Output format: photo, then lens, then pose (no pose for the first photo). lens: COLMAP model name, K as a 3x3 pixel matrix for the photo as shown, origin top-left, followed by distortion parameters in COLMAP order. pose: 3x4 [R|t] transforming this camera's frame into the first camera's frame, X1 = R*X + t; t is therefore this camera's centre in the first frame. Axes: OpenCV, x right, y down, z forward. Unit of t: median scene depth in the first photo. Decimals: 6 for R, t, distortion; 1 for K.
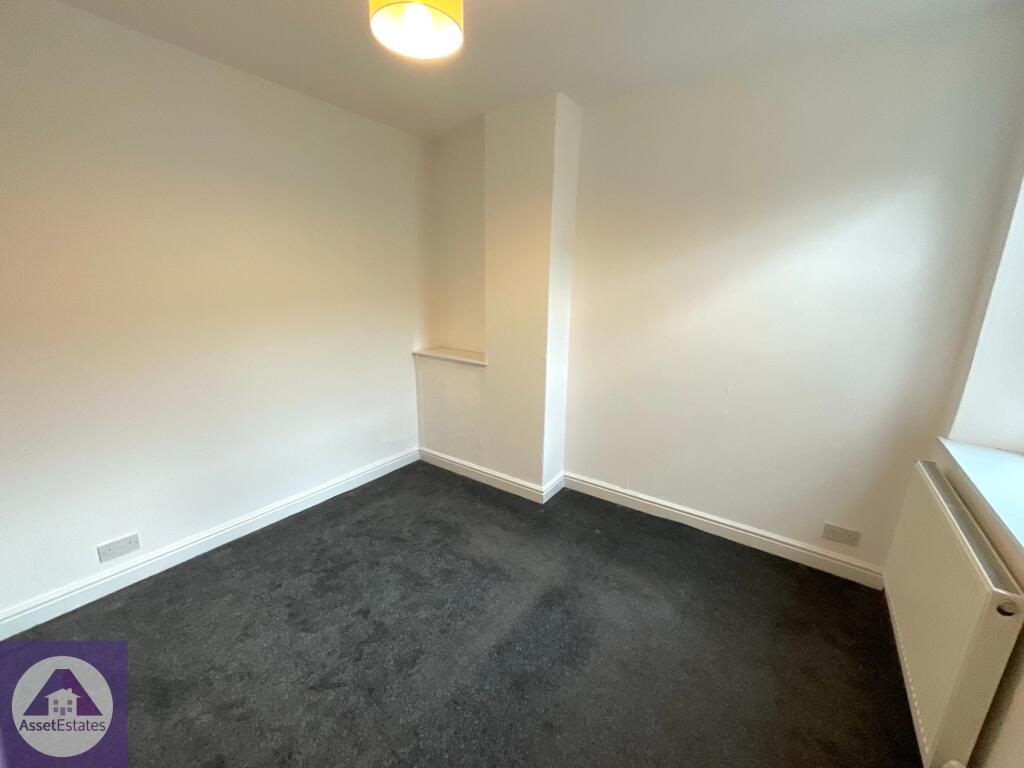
lens RADIAL K [[414.3, 0, 512.0], [0, 414.3, 384.0], [0, 0, 1]] dist [0.000590, 0.000237]
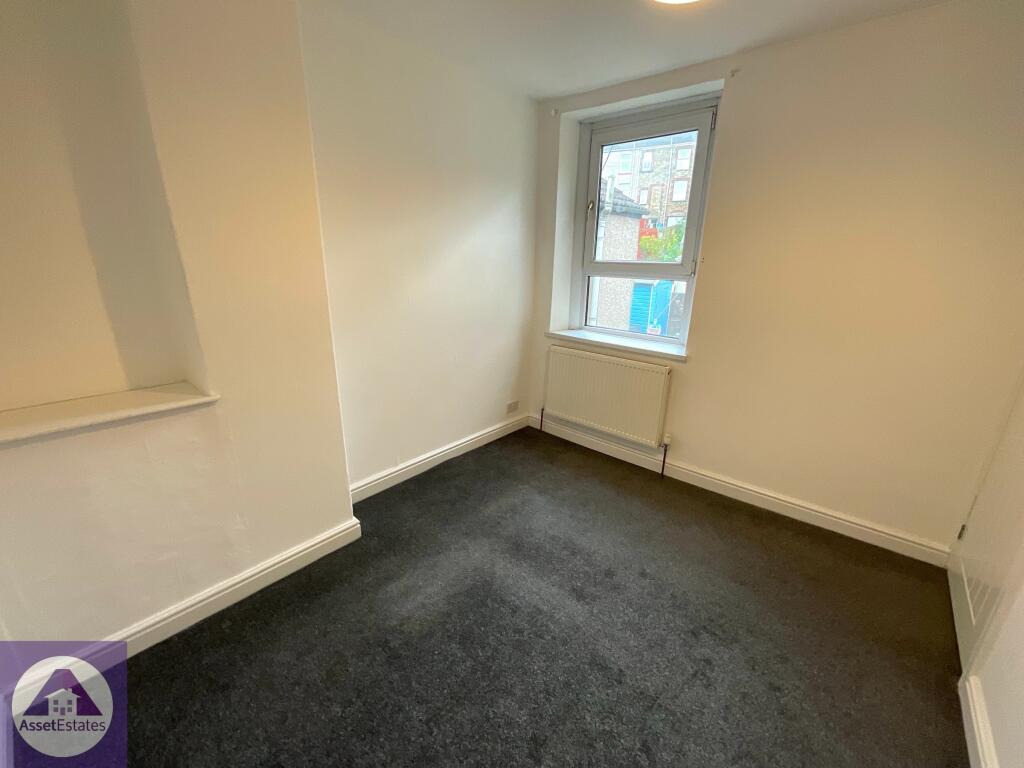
lens RADIAL K [[414.3, 0, 512.0], [0, 414.3, 384.0], [0, 0, 1]] dist [0.000590, 0.000237]
pose [[0.104375, -0.309186, 0.945257, -0.687346], [0.223678, 0.933396, 0.280608, -0.169056], [-0.969058, 0.182145, 0.166581, 0.680039]]
